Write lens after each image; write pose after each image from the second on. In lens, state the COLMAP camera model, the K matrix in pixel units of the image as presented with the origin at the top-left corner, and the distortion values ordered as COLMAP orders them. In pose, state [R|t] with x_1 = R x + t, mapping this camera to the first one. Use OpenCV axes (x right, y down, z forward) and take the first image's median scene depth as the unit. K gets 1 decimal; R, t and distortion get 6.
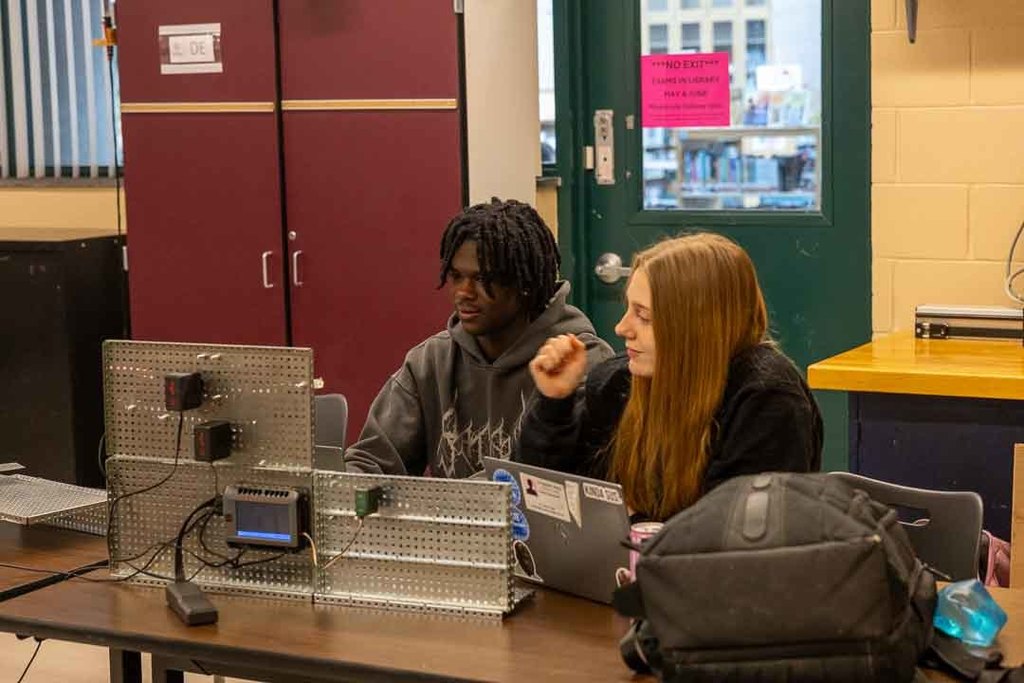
lens RADIAL K [[1973.4, 0, 511.5], [0, 1973.4, 340.1], [0, 0, 1]] dist [0.072986, 0.000000]
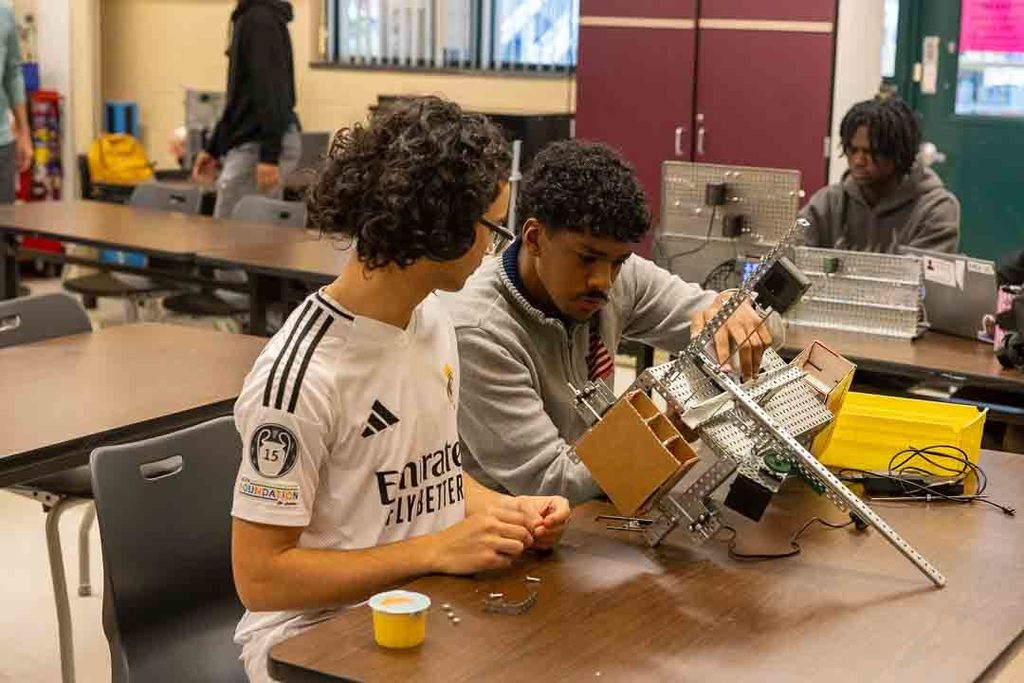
lens RADIAL K [[1771.0, 0, 512.2], [0, 1771.0, 342.9], [0, 0, 1]] dist [0.022089, 0.000000]
pose [[0.990616, 0.067031, -0.119106, -0.086709], [-0.060386, 0.996456, 0.058560, 0.041990], [0.122610, -0.050818, 0.991153, -0.276605]]
